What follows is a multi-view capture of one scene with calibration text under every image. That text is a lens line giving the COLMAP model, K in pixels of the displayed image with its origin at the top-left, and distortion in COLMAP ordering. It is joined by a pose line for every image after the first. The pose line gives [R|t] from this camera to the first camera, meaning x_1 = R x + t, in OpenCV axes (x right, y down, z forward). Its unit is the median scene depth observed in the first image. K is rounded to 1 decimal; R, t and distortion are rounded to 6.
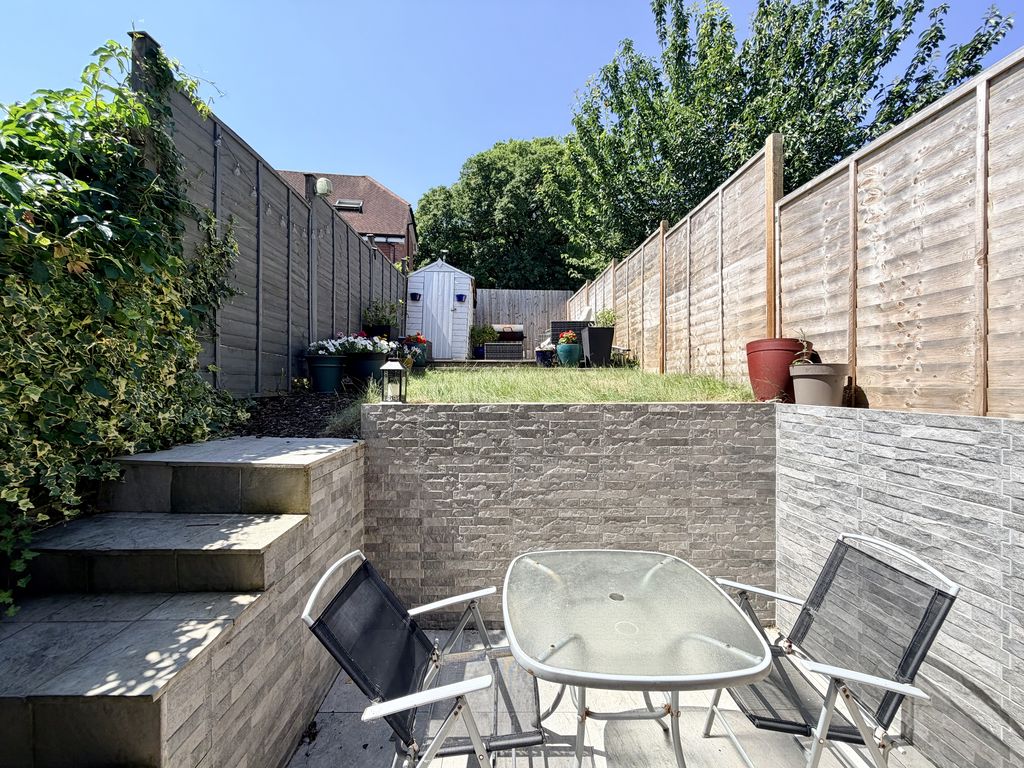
lens RADIAL K [[408.3, 0, 511.3], [0, 408.3, 385.1], [0, 0, 1]] dist [-0.000092, 0.000194]
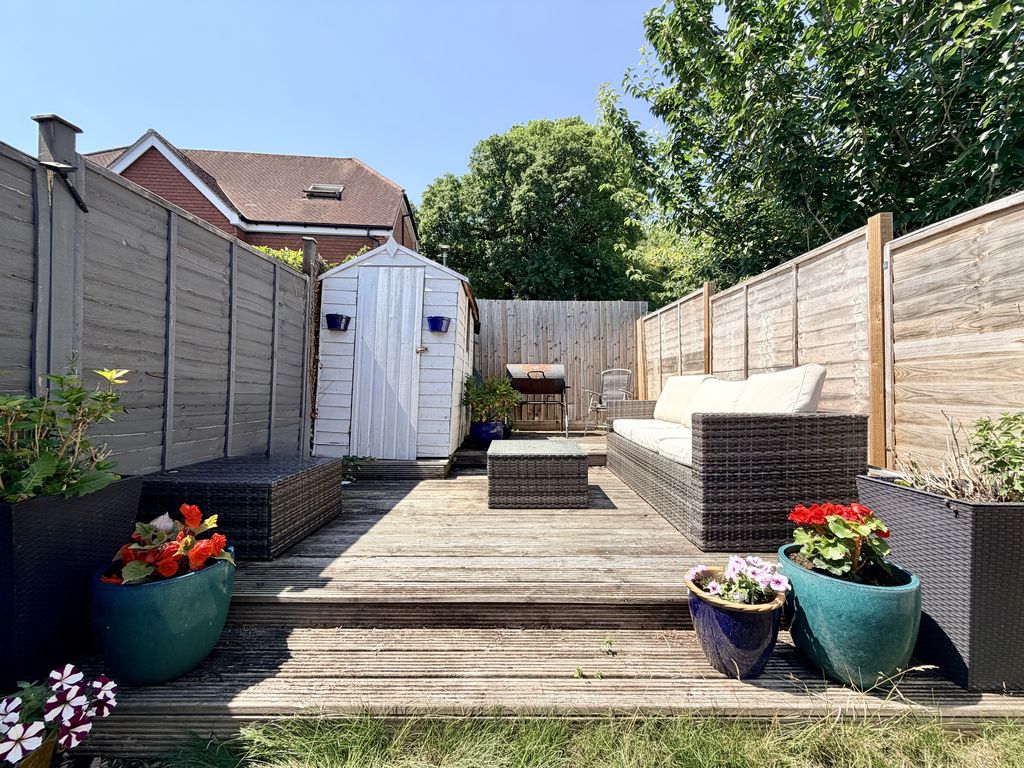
lens RADIAL K [[408.3, 0, 511.3], [0, 408.3, 385.1], [0, 0, 1]] dist [-0.000092, 0.000194]
pose [[0.999252, 0.001472, -0.038639, -0.008453], [-0.001935, 0.999927, -0.011933, -0.046033], [0.038619, 0.011998, 0.999182, 0.181479]]
